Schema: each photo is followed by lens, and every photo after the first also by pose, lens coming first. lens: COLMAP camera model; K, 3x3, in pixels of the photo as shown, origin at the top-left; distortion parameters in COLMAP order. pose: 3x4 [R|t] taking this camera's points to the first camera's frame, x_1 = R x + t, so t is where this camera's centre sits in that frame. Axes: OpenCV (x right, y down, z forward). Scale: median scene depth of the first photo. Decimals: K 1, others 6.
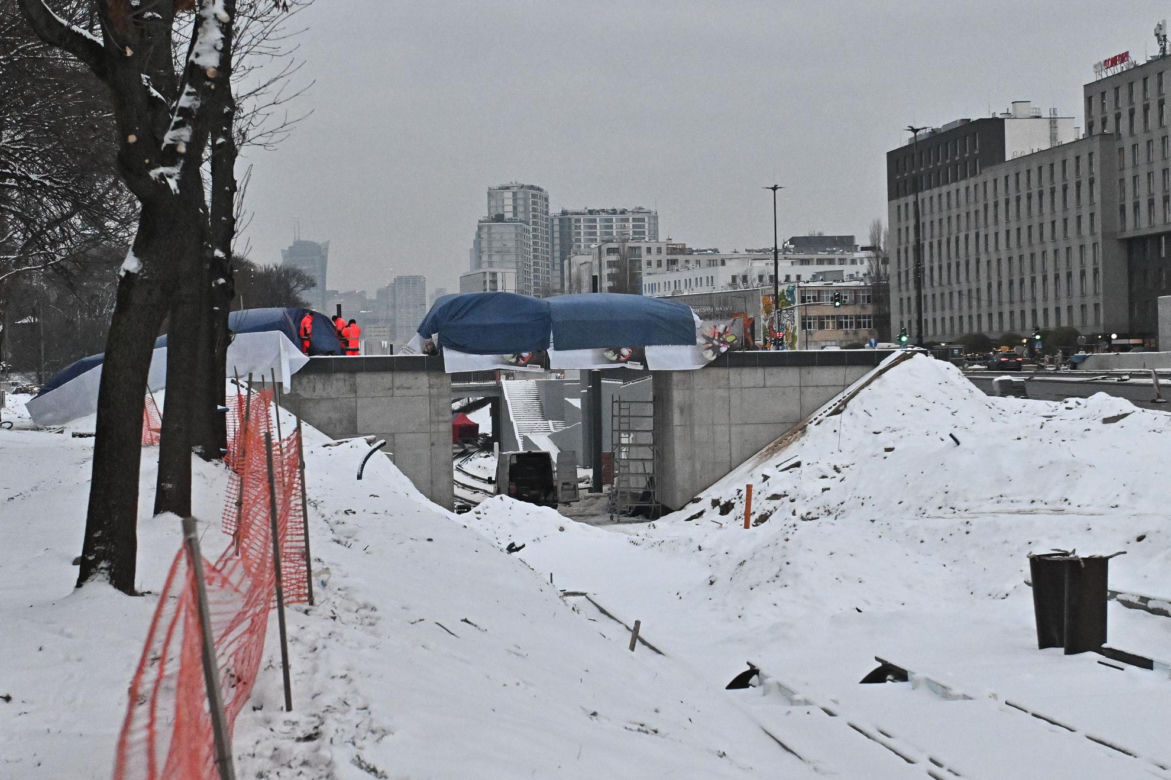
lens RADIAL K [[2935.2, 0, 585.5], [0, 2935.2, 390.0], [0, 0, 1]] dist [0.078114, 0.089925]
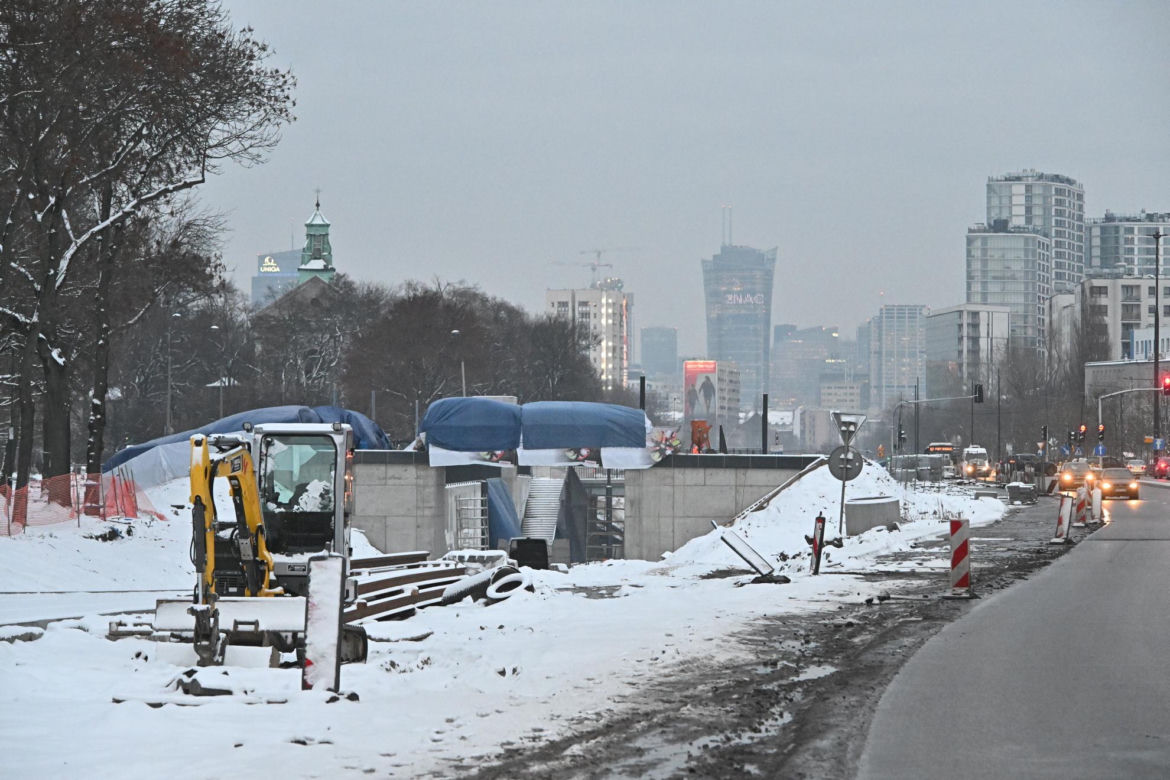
lens RADIAL K [[7034.9, 0, 585.0], [0, 7034.9, 390.0], [0, 0, 1]] dist [-0.256152, 13.057752]
pose [[0.983601, 0.023262, -0.178851, 0.512234], [-0.025825, 0.999594, -0.012017, -0.004059], [0.178499, 0.016439, 0.983803, -1.751667]]
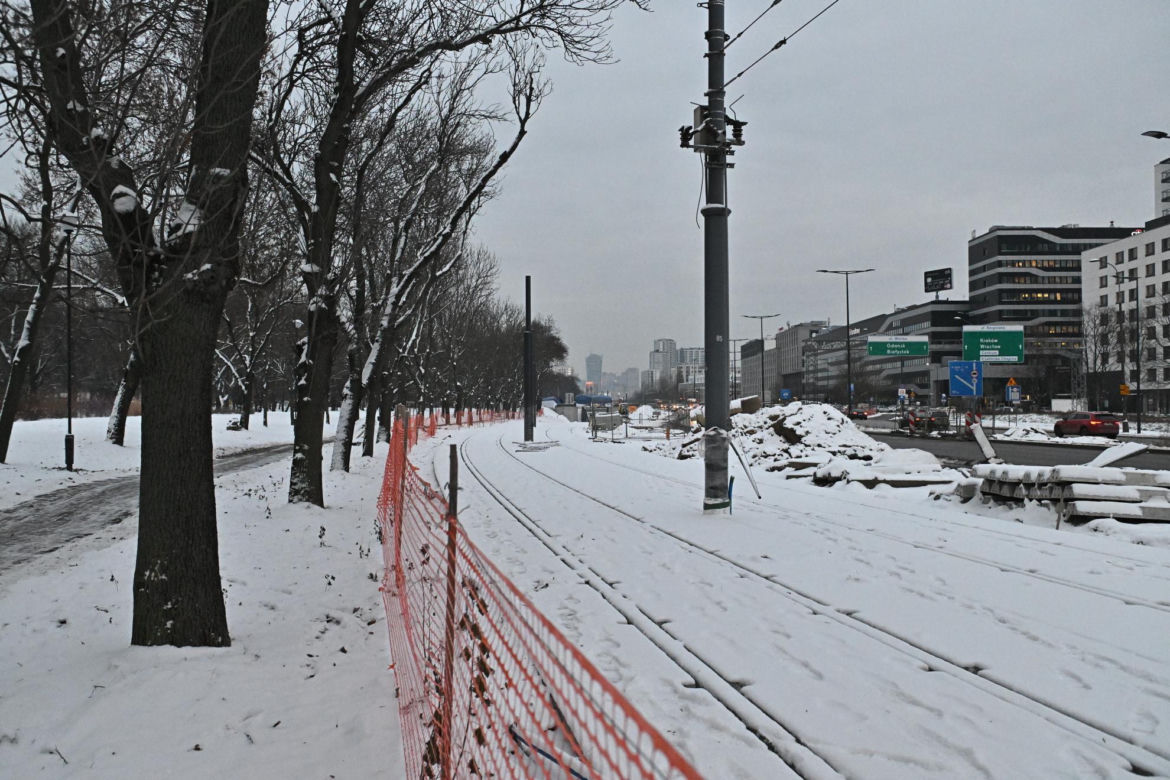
lens RADIAL K [[2932.7, 0, 585.0], [0, 2932.7, 390.0], [0, 0, 1]] dist [0.078114, 0.089925]
pose [[0.991321, 0.018428, -0.130169, 0.882616], [-0.019545, 0.999782, -0.007306, 0.005199], [0.130006, 0.009786, 0.991465, -5.947806]]
